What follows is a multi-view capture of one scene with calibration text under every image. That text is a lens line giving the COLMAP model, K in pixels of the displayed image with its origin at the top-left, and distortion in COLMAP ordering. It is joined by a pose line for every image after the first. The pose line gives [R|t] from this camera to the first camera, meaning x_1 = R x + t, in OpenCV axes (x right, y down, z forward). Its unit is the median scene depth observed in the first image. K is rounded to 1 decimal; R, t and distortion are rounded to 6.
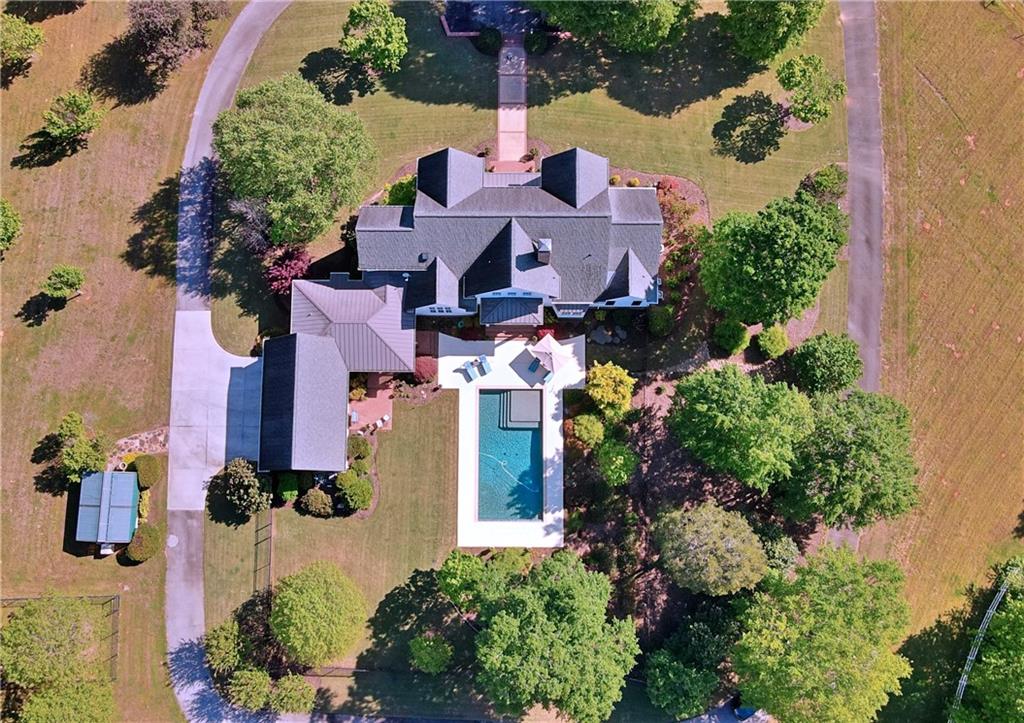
lens RADIAL K [[851.8, 0, 505.0], [0, 851.8, 362.7], [0, 0, 1]] dist [-0.001595, 0.020020]
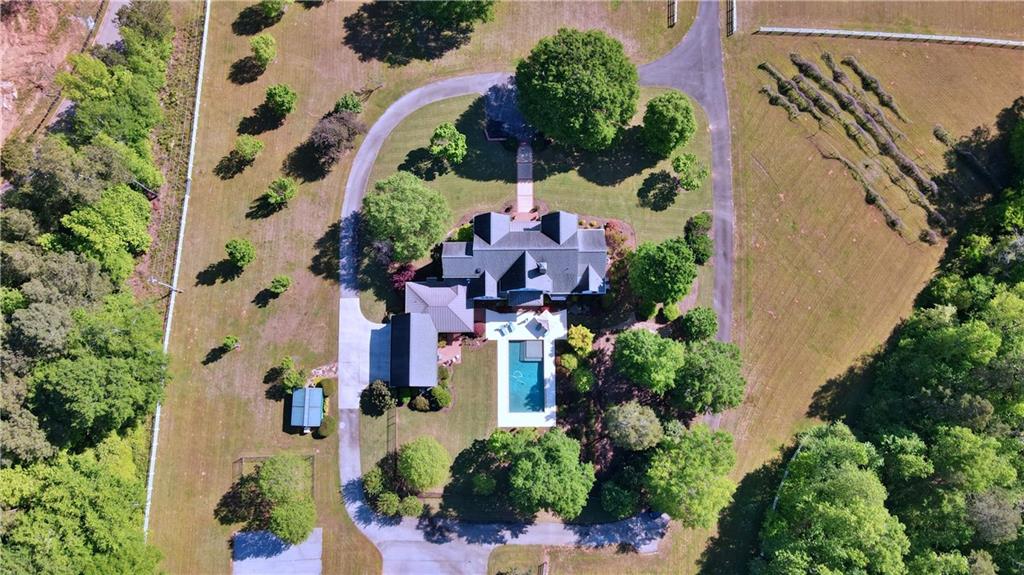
lens RADIAL K [[725.9, 0, 518.5], [0, 725.9, 286.8], [0, 0, 1]] dist [-0.002680, -0.001010]
pose [[0.999938, -0.011142, -0.000806, -0.006603], [0.011150, 0.999886, 0.010186, -0.098686], [0.000692, -0.010195, 0.999948, -0.548952]]
